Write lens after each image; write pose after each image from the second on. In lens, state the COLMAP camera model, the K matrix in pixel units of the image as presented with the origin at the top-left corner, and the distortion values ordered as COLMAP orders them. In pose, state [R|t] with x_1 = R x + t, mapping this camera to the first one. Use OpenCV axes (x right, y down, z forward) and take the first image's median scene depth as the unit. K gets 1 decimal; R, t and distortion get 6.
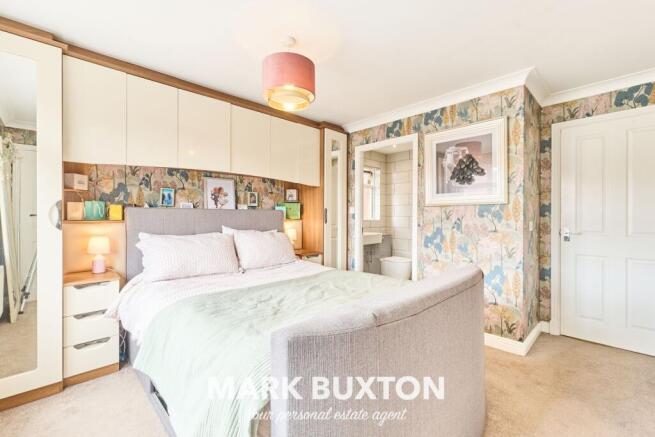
lens RADIAL K [[282.1, 0, 331.0], [0, 282.1, 220.5], [0, 0, 1]] dist [0.000496, 0.000150]
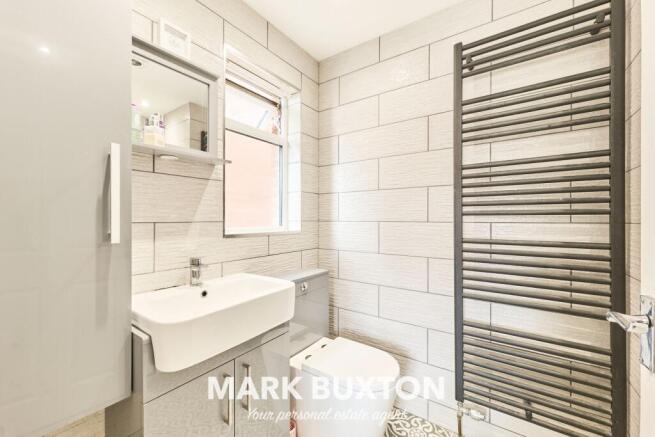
lens RADIAL K [[264.0, 0, 327.1], [0, 264.0, 219.7], [0, 0, 1]] dist [0.000354, 0.000004]
pose [[0.984926, 0.000182, 0.172977, 0.074966], [0.002595, 0.999871, -0.015824, -0.005918], [-0.172958, 0.016034, 0.984799, 0.330899]]
